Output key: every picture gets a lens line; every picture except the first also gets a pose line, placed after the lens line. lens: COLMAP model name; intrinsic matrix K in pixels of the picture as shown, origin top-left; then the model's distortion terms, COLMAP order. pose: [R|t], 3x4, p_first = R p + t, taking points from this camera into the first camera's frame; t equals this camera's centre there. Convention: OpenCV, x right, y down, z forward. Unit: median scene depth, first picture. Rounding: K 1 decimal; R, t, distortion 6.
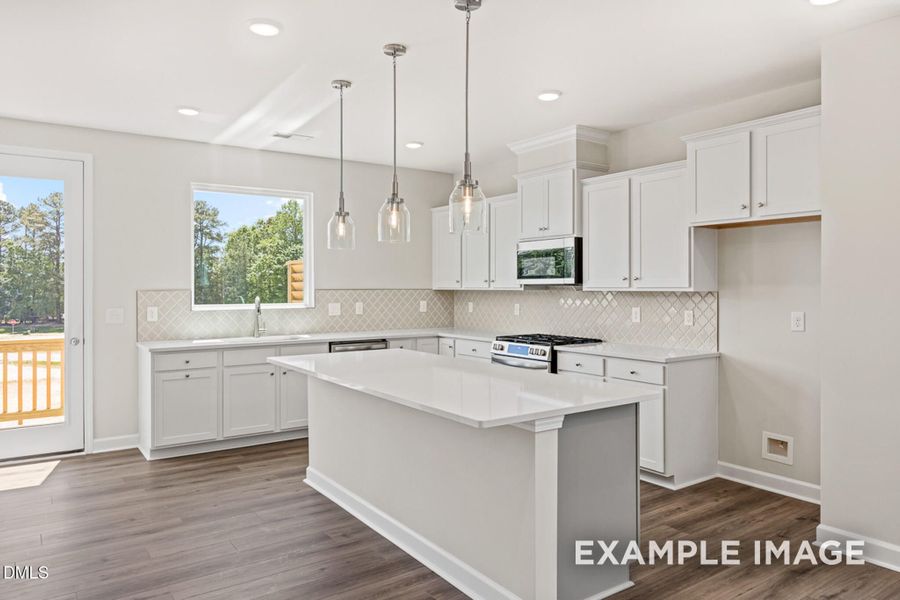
lens RADIAL K [[622.9, 0, 470.5], [0, 622.9, 287.8], [0, 0, 1]] dist [-0.001814, -0.000755]
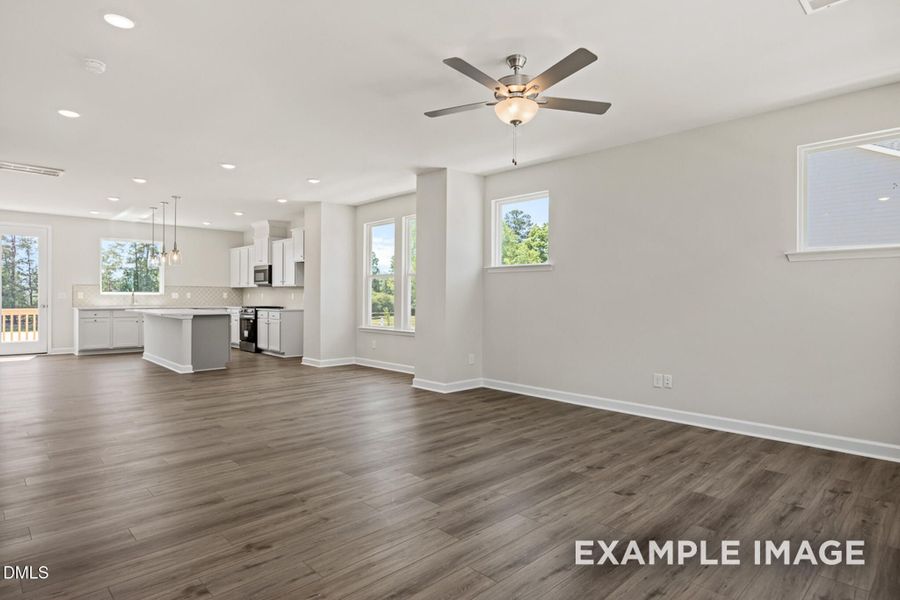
lens RADIAL K [[491.9, 0, 449.9], [0, 491.9, 297.3], [0, 0, 1]] dist [0.001819, -0.000747]
pose [[0.990046, 0.005732, 0.140628, 0.593495], [-0.006112, 0.999979, 0.002270, 0.037505], [-0.140612, -0.003107, 0.990060, -1.007023]]
